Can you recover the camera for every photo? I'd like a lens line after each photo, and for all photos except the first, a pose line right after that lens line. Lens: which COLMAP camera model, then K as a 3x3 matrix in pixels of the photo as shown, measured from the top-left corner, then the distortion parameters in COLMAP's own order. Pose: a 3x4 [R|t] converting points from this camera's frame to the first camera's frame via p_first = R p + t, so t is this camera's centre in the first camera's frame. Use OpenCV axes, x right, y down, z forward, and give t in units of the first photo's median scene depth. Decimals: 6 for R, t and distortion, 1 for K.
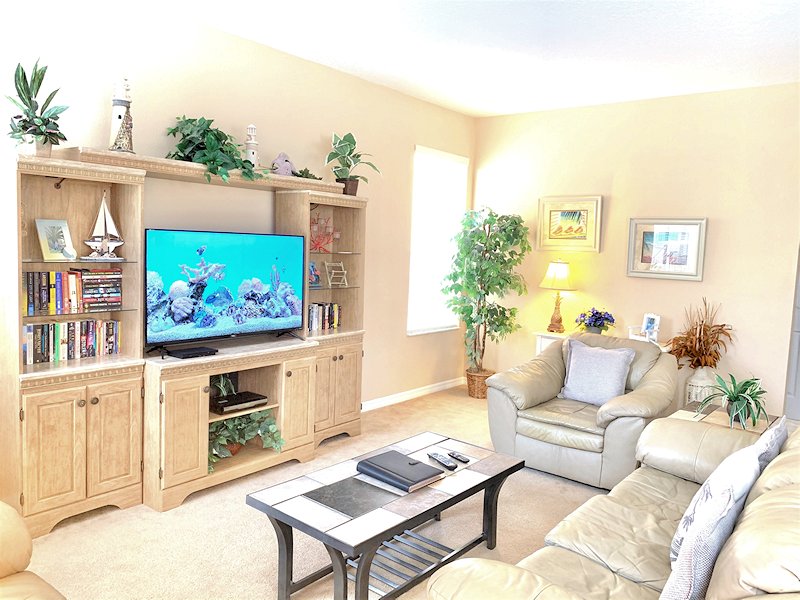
lens RADIAL K [[602.6, 0, 400.6], [0, 602.6, 296.3], [0, 0, 1]] dist [-0.014738, 0.004040]
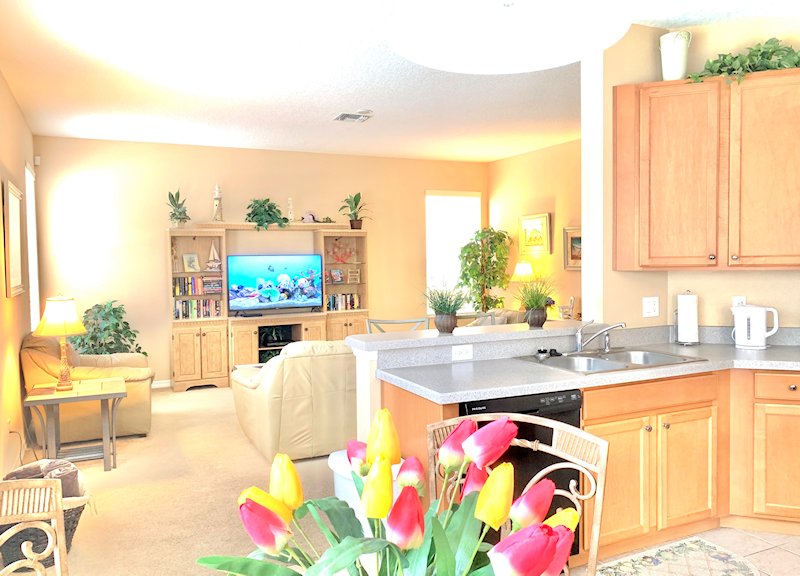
lens RADIAL K [[630.3, 0, 399.8], [0, 630.3, 289.6], [0, 0, 1]] dist [0.012166, -0.000024]
pose [[0.897969, -0.035138, -0.438654, 1.089744], [0.013427, 0.998531, -0.052500, 0.131784], [0.439854, 0.041254, 0.897121, -0.727527]]
